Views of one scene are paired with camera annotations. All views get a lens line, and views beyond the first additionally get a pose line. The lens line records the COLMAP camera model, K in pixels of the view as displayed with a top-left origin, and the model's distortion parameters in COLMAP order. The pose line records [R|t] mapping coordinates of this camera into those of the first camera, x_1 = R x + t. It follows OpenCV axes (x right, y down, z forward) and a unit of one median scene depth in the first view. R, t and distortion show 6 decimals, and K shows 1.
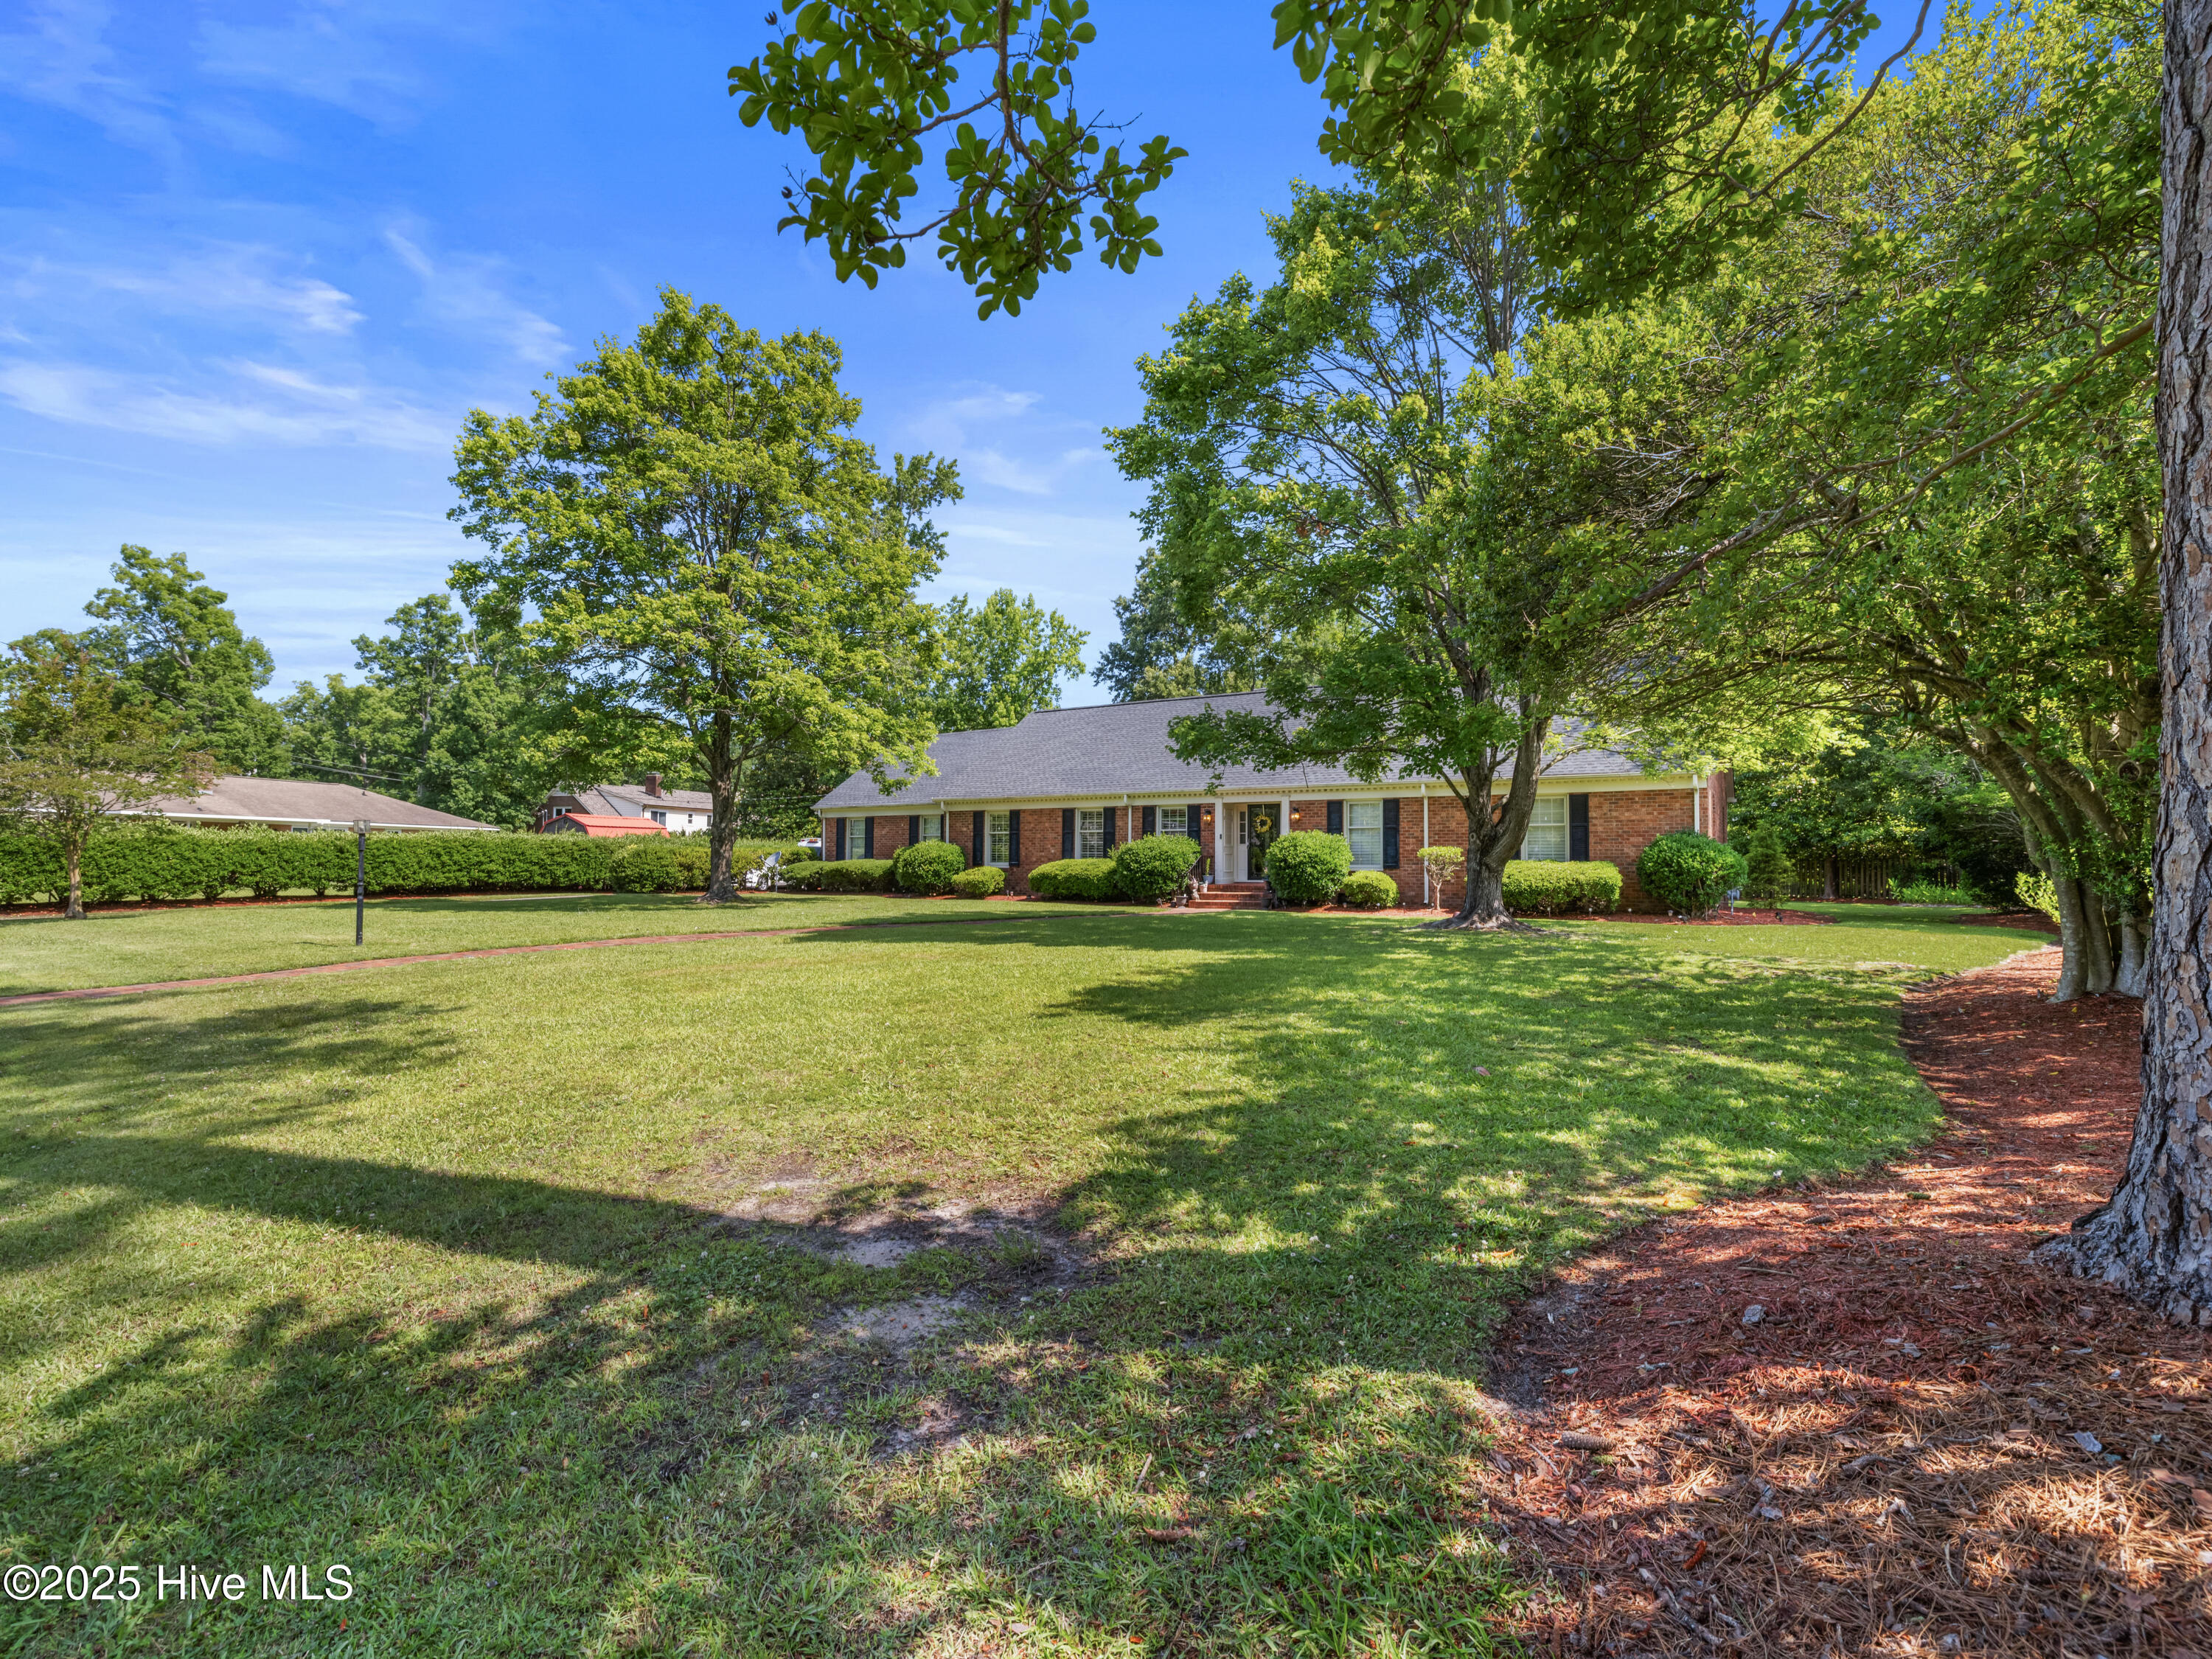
lens RADIAL K [[975.4, 0, 1117.1], [0, 975.4, 841.8], [0, 0, 1]] dist [0.001269, 0.000063]
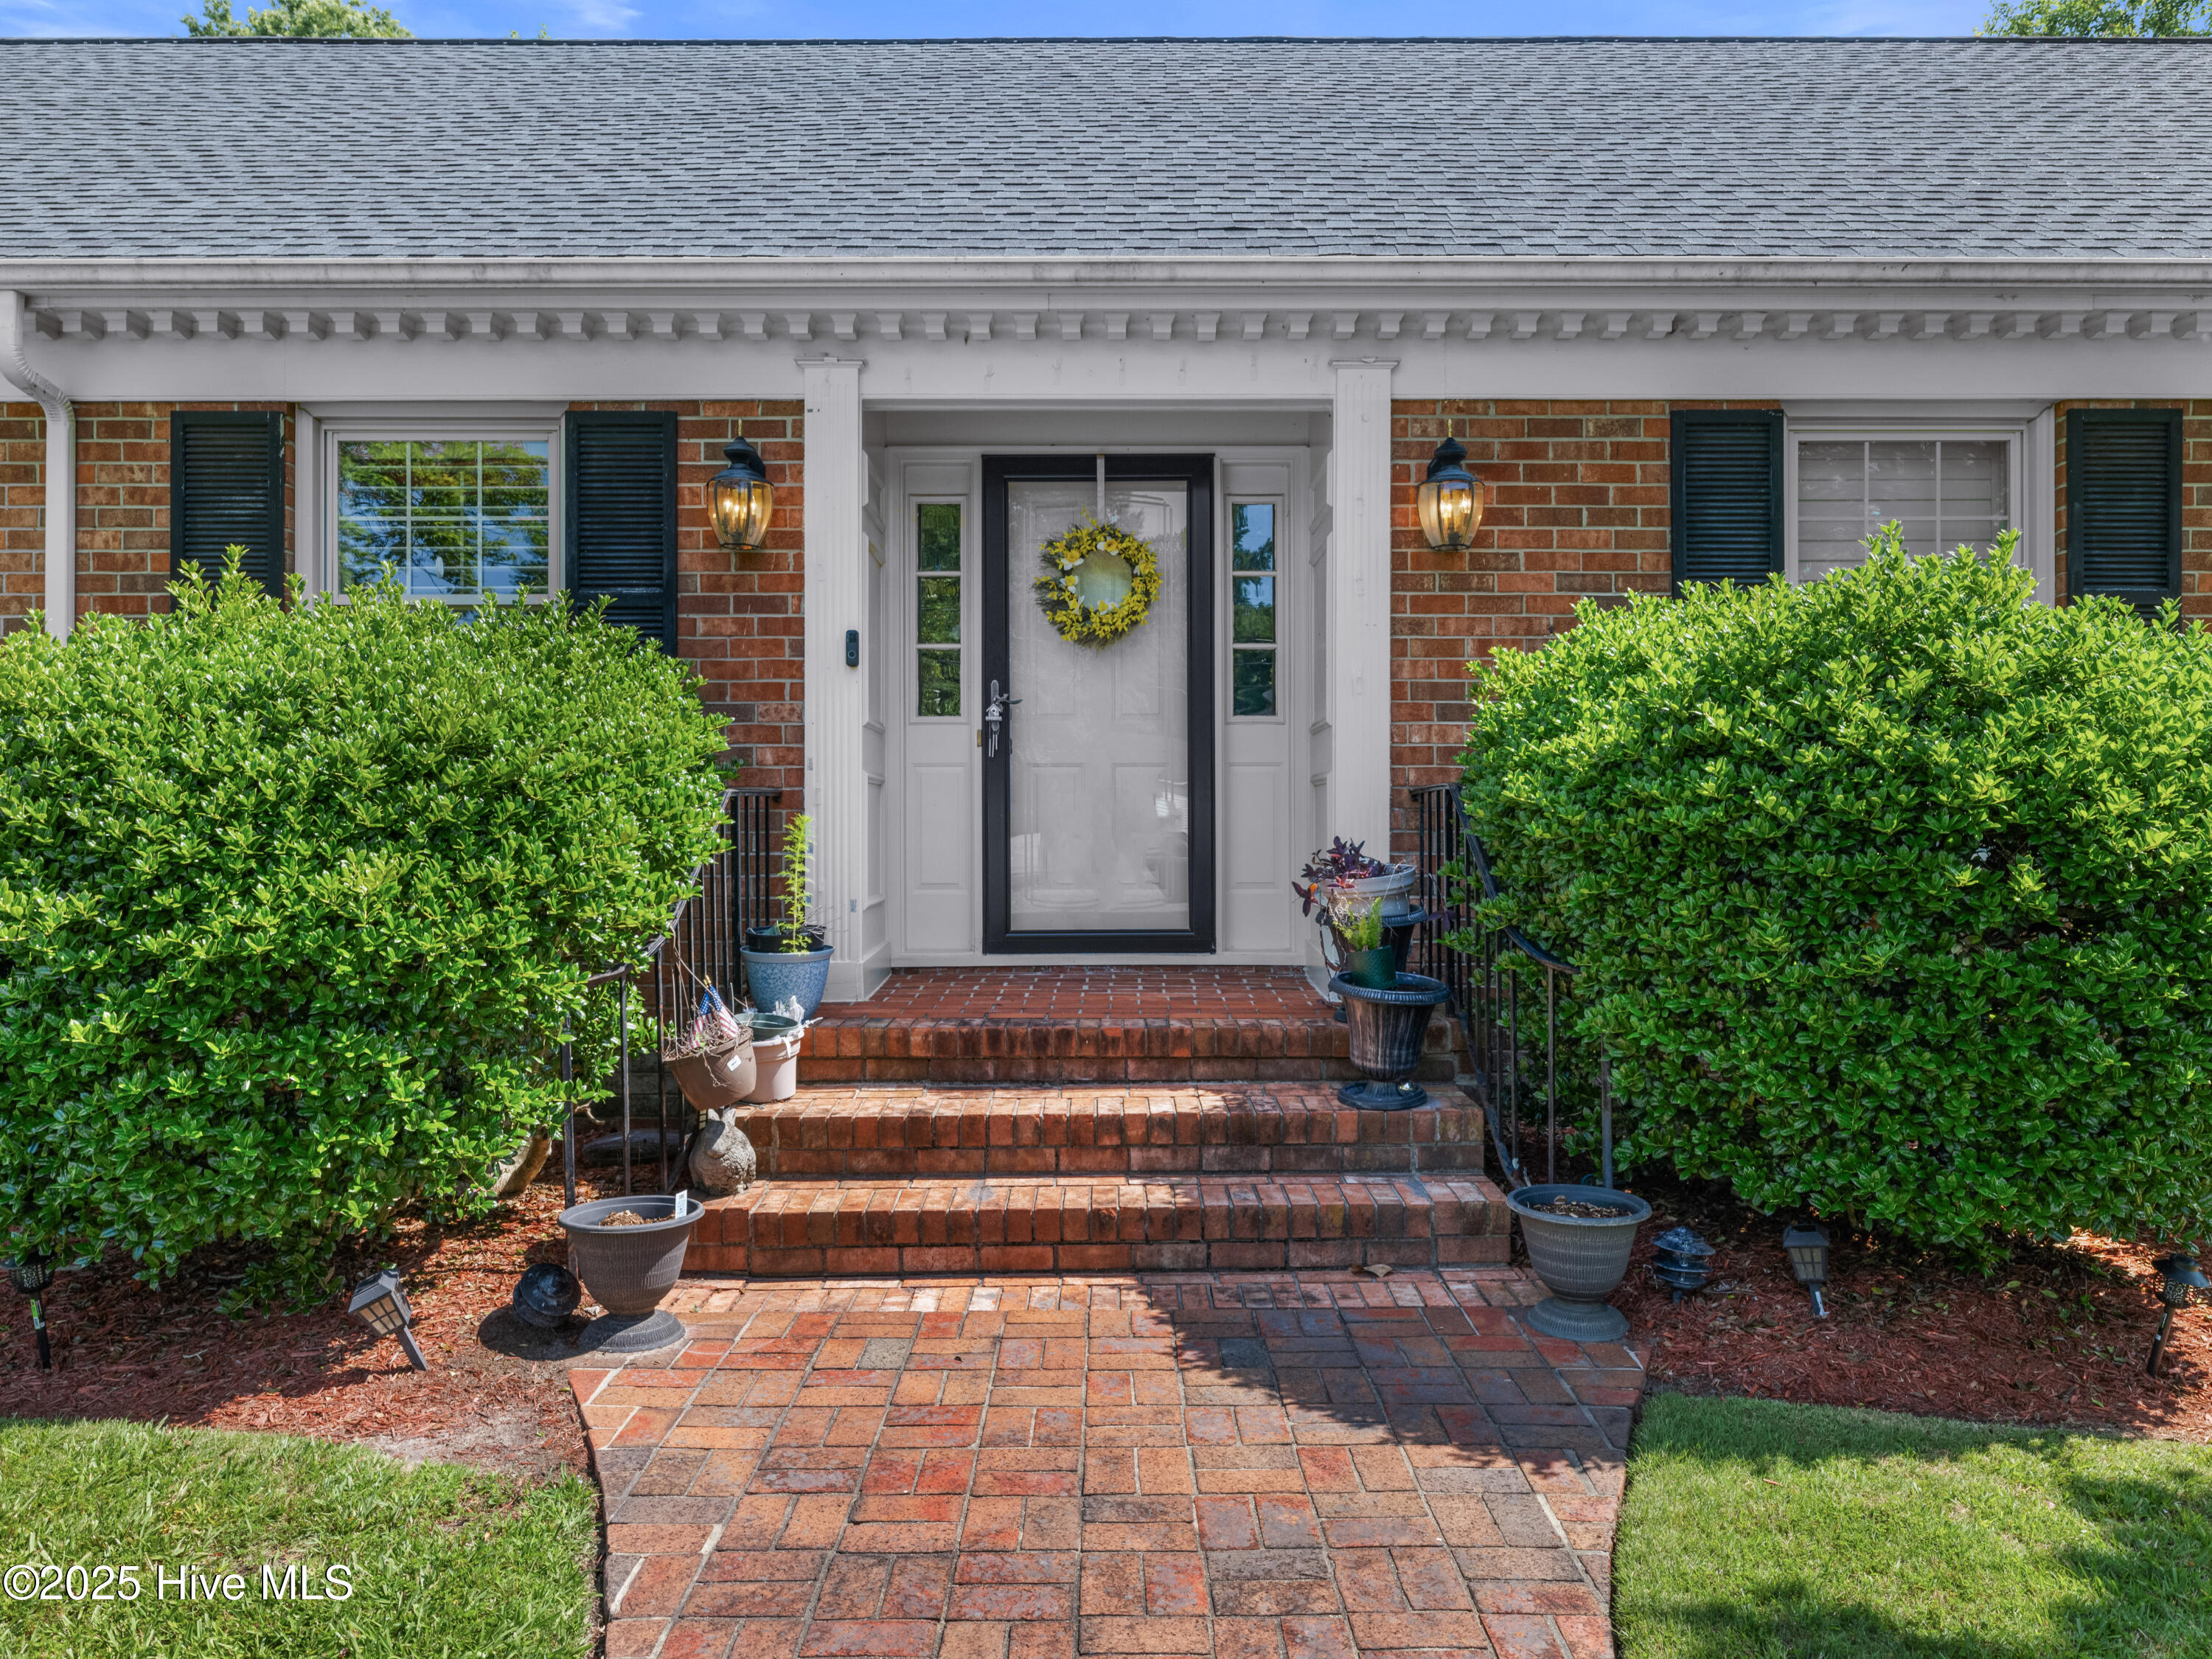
lens RADIAL K [[1268.4, 0, 1106.0], [0, 1268.4, 829.5], [0, 0, 1]] dist [0.001531, 0.001743]
pose [[0.847123, -0.007479, 0.531345, 0.042959], [-0.007258, 0.999645, 0.025643, 0.014655], [-0.531348, -0.025579, 0.846768, 0.830279]]
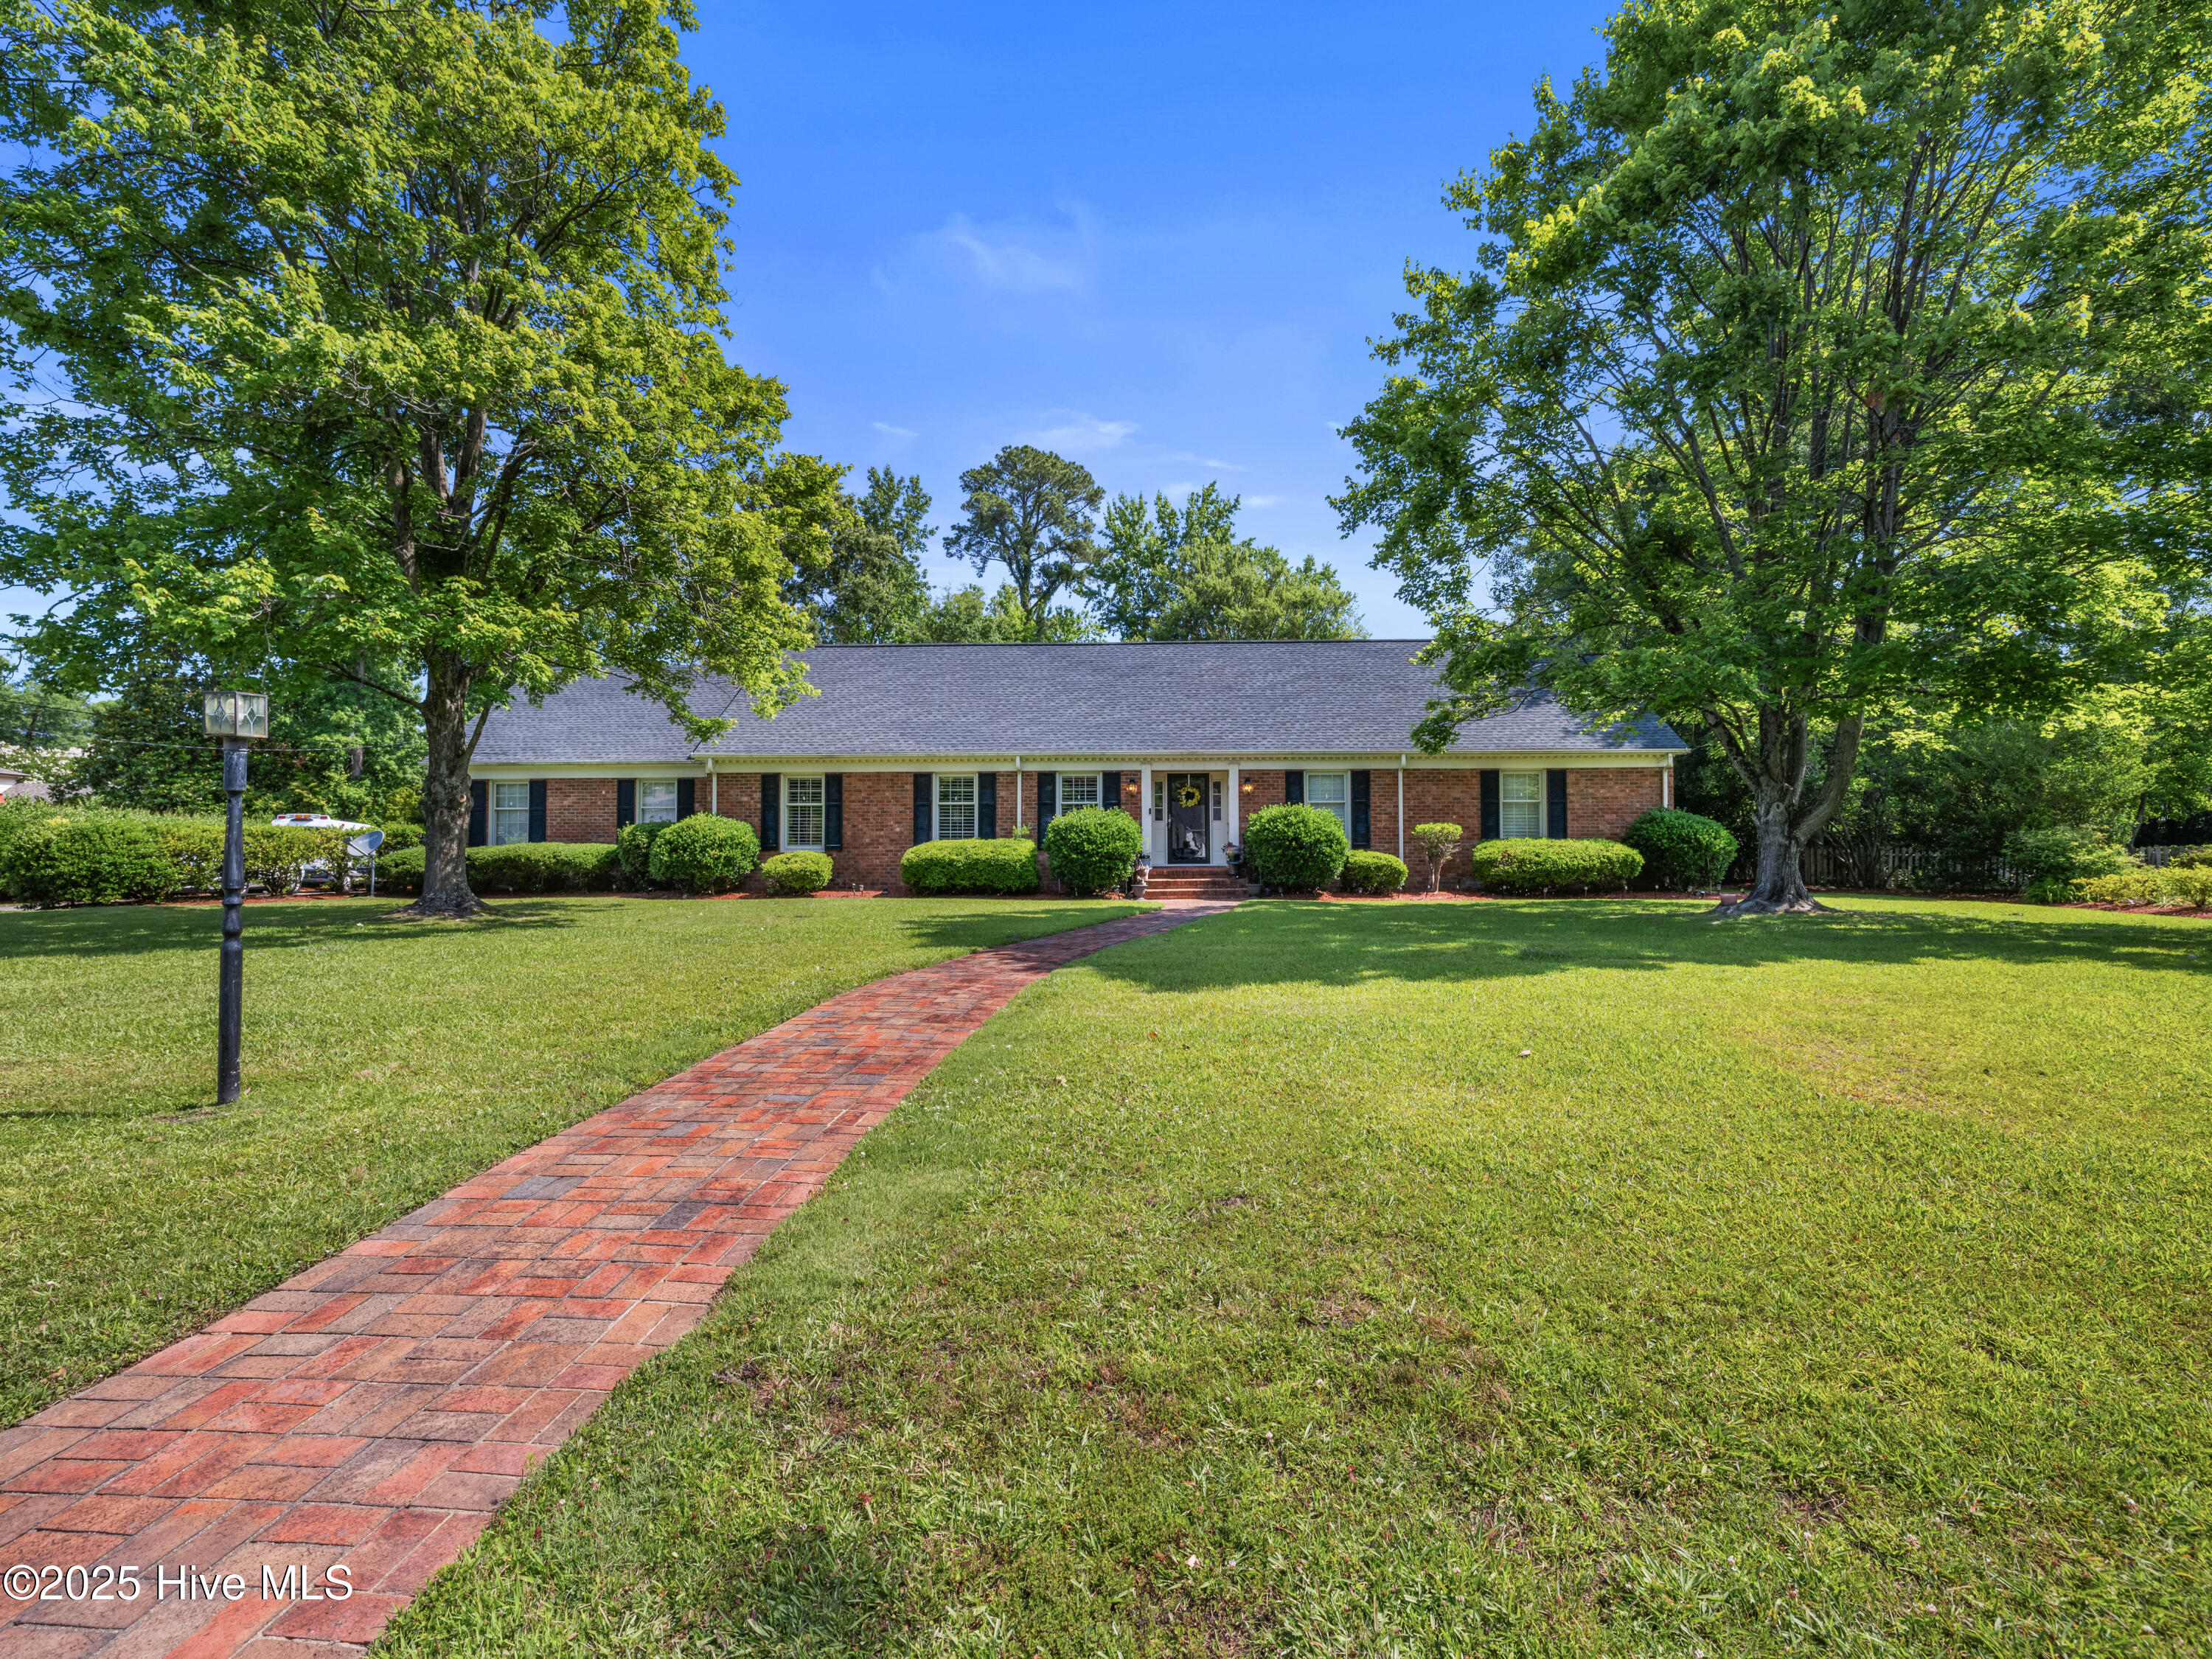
lens RADIAL K [[975.4, 0, 1117.1], [0, 975.4, 841.8], [0, 0, 1]] dist [0.001269, 0.000063]
pose [[0.857352, 0.000908, 0.514729, -0.336049], [-0.002863, 0.999991, 0.003004, 0.017811], [-0.514722, -0.004049, 0.857348, 0.313307]]
